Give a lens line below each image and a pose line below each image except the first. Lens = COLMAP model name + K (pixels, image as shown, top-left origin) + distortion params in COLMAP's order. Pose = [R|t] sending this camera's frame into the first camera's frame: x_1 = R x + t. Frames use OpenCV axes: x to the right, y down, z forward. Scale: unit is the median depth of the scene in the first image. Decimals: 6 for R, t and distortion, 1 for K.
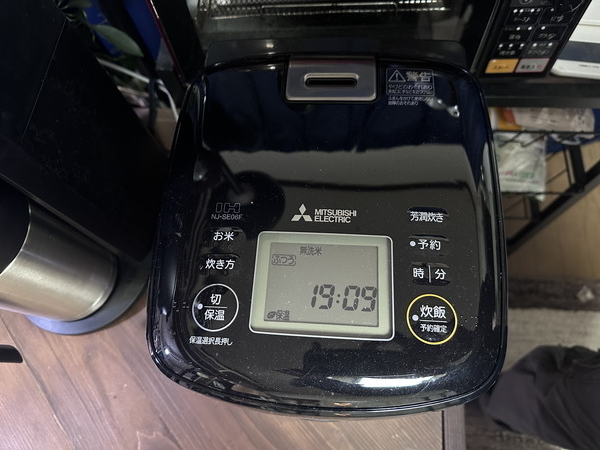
lens RADIAL K [[439.7, 0, 303.8], [0, 439.7, 223.5], [0, 0, 1]] dist [-0.025624, -0.011936]
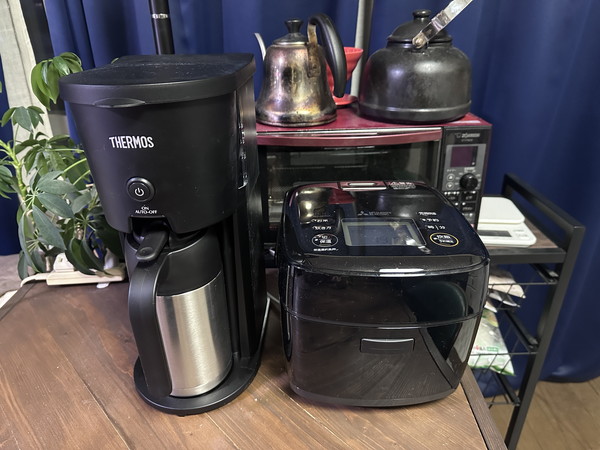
lens RADIAL K [[439.7, 0, 298.0], [0, 439.7, 226.6], [0, 0, 1]] dist [-0.025624, -0.011936]
pose [[0.996183, 0.014017, 0.086160, -0.443315], [0.048427, 0.732467, -0.679078, 1.293865], [-0.072629, 0.680658, 0.728992, -0.310875]]
